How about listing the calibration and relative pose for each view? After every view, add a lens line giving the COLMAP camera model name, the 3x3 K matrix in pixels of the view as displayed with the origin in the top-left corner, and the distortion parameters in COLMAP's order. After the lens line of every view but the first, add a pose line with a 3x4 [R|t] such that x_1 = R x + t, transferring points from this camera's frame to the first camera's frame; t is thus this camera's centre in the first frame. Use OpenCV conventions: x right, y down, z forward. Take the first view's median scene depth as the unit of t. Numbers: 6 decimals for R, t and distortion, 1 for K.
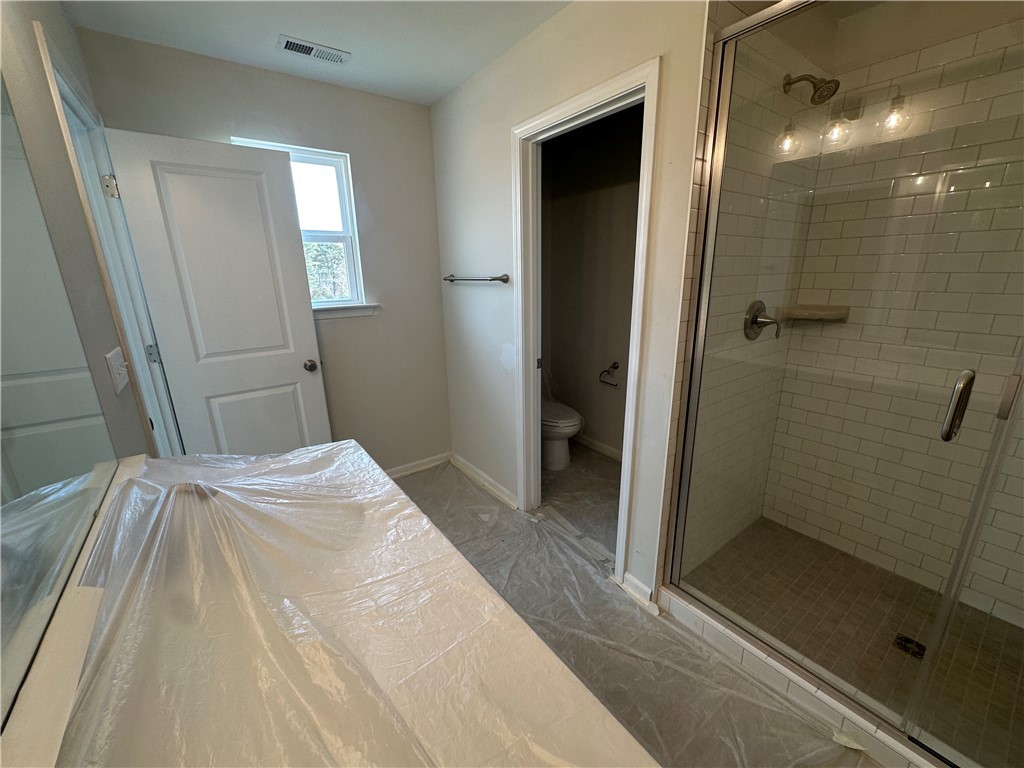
lens RADIAL K [[408.3, 0, 512.0], [0, 408.3, 384.0], [0, 0, 1]] dist [-0.001683, -0.000212]
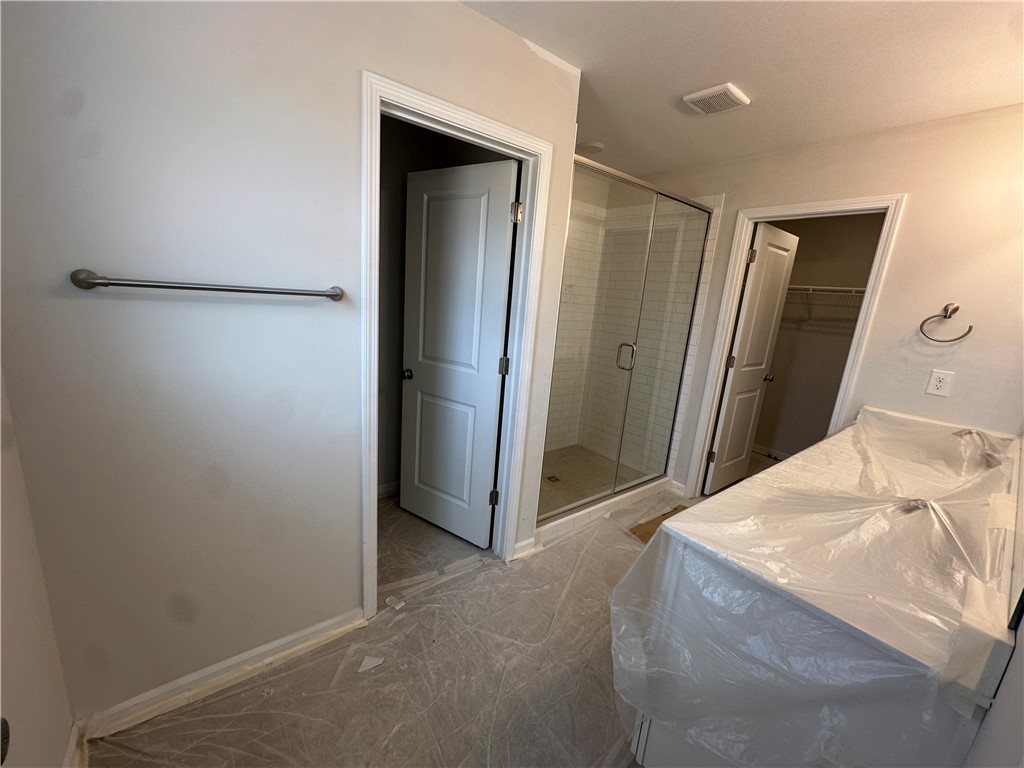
lens RADIAL K [[408.3, 0, 512.0], [0, 408.3, 384.0], [0, 0, 1]] dist [-0.001683, -0.000212]
pose [[-0.027215, -0.203086, 0.978783, -0.667537], [0.192027, 0.959847, 0.204497, -0.201288], [-0.981012, 0.193518, 0.012876, 0.749276]]
